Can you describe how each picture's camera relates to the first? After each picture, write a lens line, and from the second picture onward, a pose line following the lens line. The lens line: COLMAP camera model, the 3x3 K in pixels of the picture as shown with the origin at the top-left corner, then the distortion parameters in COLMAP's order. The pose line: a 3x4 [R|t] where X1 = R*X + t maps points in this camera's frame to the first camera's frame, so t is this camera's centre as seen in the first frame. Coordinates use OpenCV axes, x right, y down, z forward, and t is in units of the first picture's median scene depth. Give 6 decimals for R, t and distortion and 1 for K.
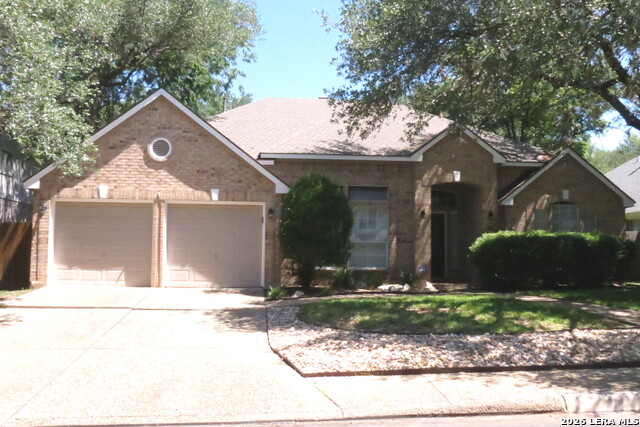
lens RADIAL K [[650.4, 0, 320.0], [0, 650.4, 209.1], [0, 0, 1]] dist [-0.055646, 0.000000]
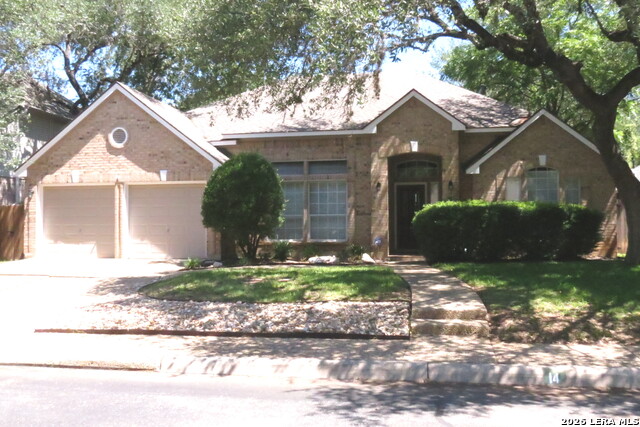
lens RADIAL K [[650.4, 0, 320.2], [0, 650.4, 218.2], [0, 0, 1]] dist [-0.055646, 0.000000]
pose [[0.952692, -0.017154, -0.303453, 0.425448], [0.034260, 0.998104, 0.051137, 0.003190], [0.302000, -0.059114, 0.951473, 0.020922]]
